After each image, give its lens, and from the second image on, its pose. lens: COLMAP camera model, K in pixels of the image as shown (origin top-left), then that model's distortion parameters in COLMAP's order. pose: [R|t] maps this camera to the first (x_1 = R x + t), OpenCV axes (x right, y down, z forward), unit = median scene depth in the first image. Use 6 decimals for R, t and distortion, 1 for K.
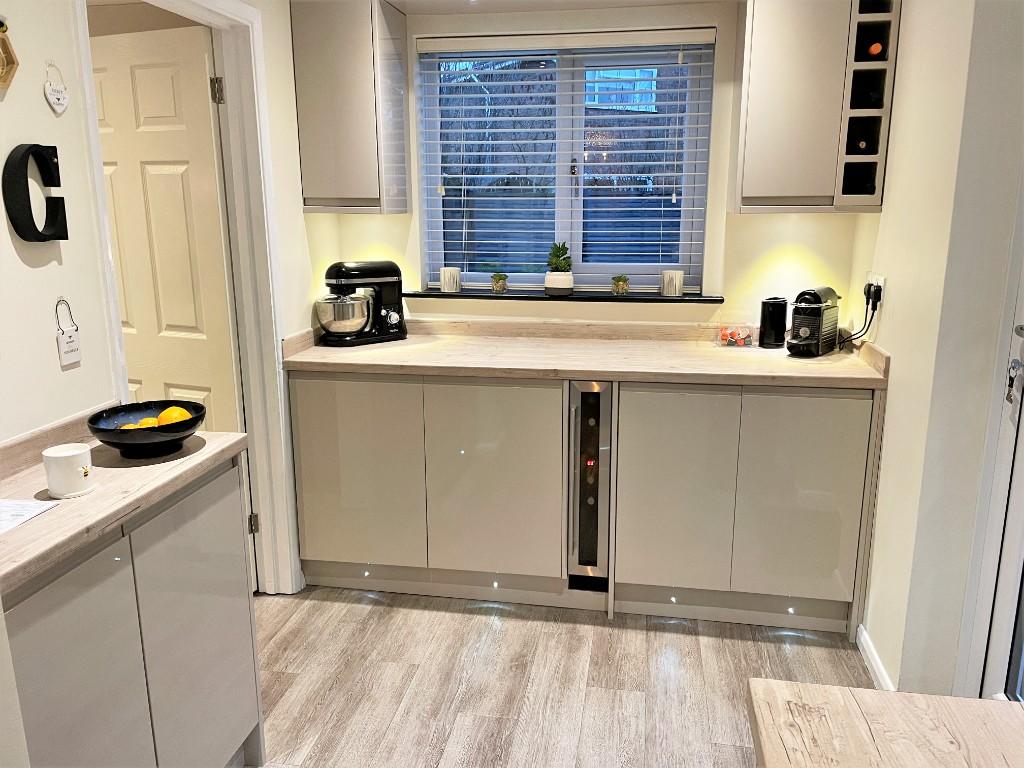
lens RADIAL K [[774.1, 0, 510.6], [0, 774.1, 378.7], [0, 0, 1]] dist [0.106485, -0.126527]
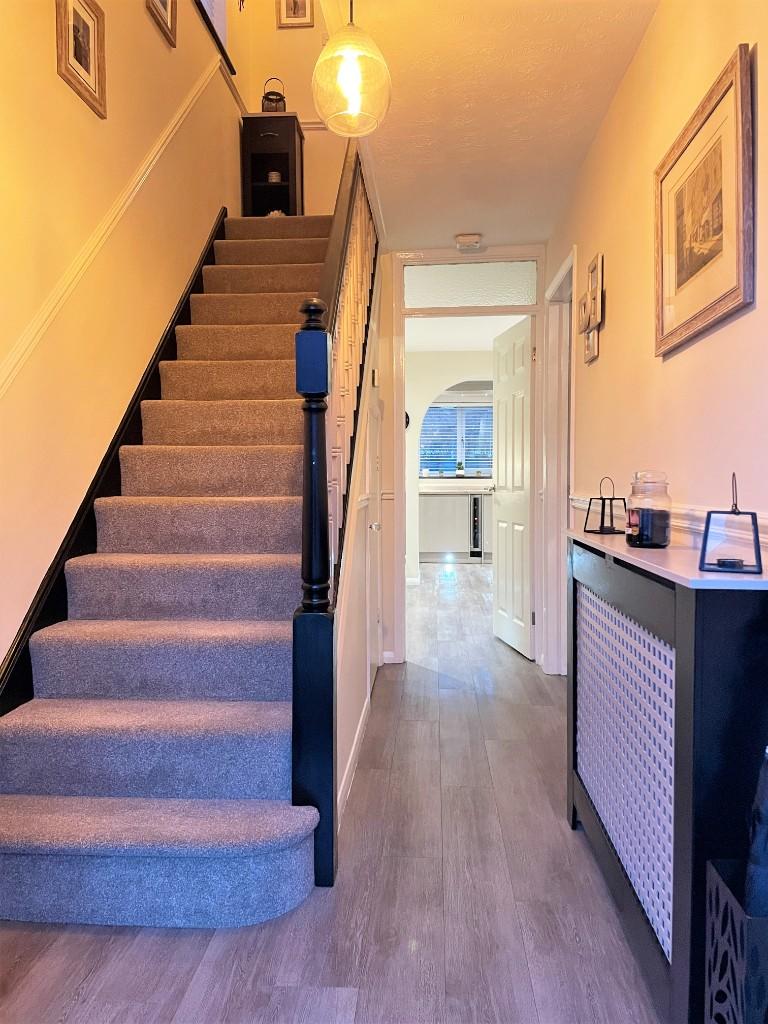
lens RADIAL K [[774.1, 0, 384.0], [0, 774.1, 512.0], [0, 0, 1]] dist [0.106485, -0.126527]
pose [[0.994029, -0.004909, 0.109008, -0.690403], [0.024119, 0.984163, -0.175618, 0.677651], [-0.106420, 0.177199, 0.978405, -2.400599]]
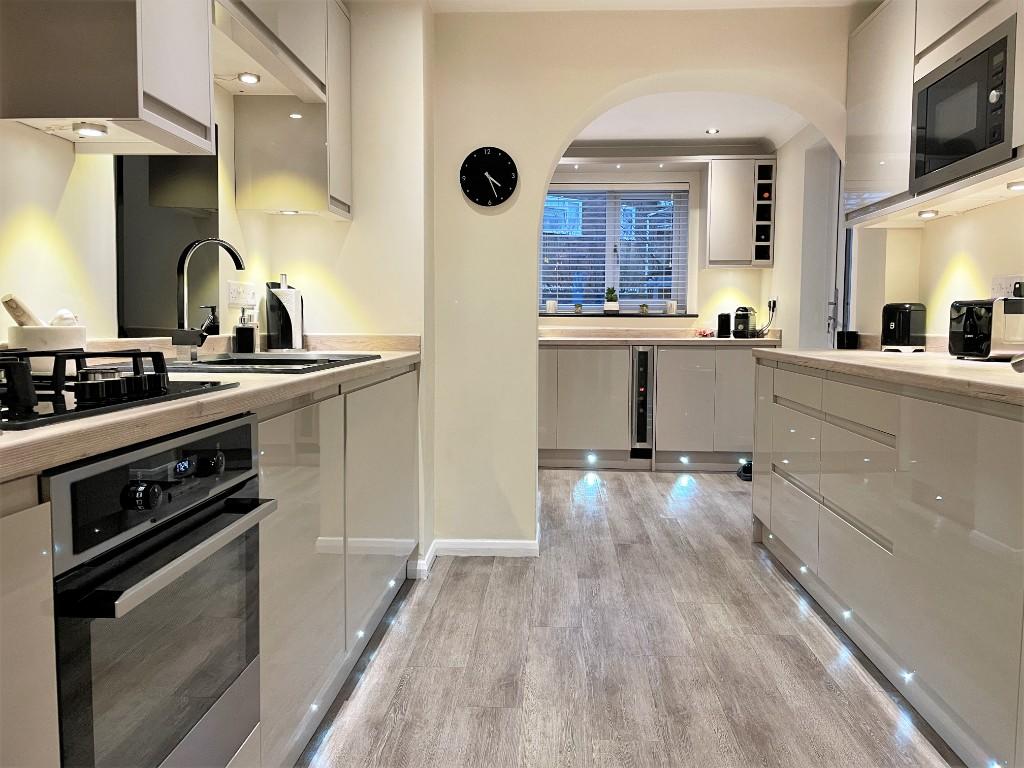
lens RADIAL K [[774.1, 0, 510.6], [0, 774.1, 378.7], [0, 0, 1]] dist [0.106485, -0.126527]
pose [[0.993342, -0.000325, 0.115199, -0.444810], [0.017220, 0.989180, -0.145690, 0.353425], [-0.113905, 0.146704, 0.982600, -0.887174]]
